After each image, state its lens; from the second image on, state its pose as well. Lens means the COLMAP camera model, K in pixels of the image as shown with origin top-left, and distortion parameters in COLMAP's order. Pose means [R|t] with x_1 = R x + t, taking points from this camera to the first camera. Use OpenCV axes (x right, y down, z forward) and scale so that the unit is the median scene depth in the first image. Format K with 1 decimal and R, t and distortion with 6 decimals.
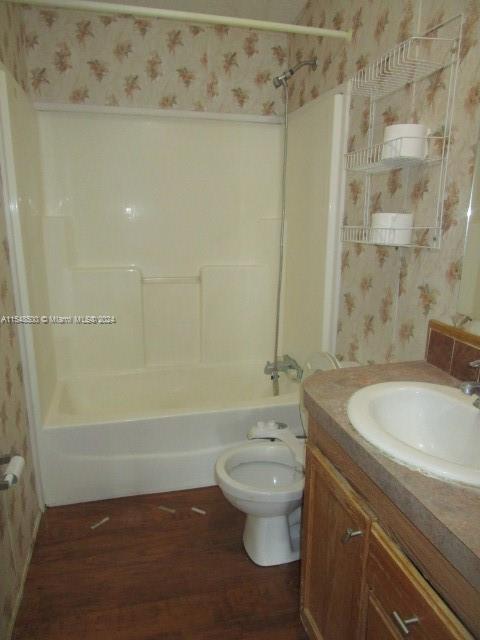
lens RADIAL K [[451.6, 0, 239.8], [0, 451.6, 320.4], [0, 0, 1]] dist [-0.031030, 0.003287]
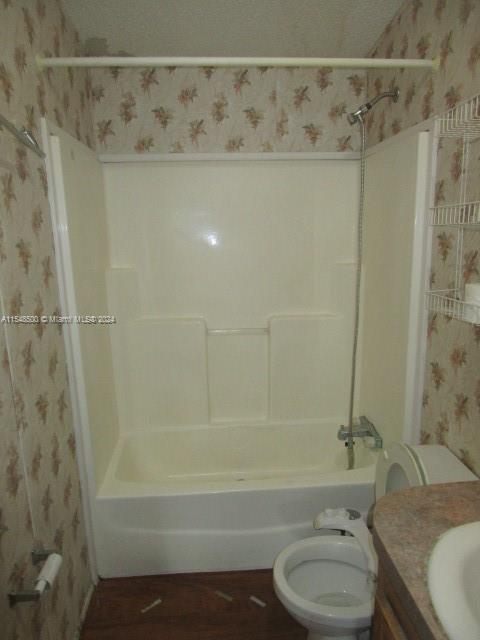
lens RADIAL K [[451.6, 0, 240.2], [0, 451.6, 320.3], [0, 0, 1]] dist [-0.031030, 0.003287]
pose [[0.983103, 0.006837, -0.182924, 0.032672], [-0.012309, 0.999510, -0.028791, -0.110218], [0.182638, 0.030556, 0.982705, 0.101778]]
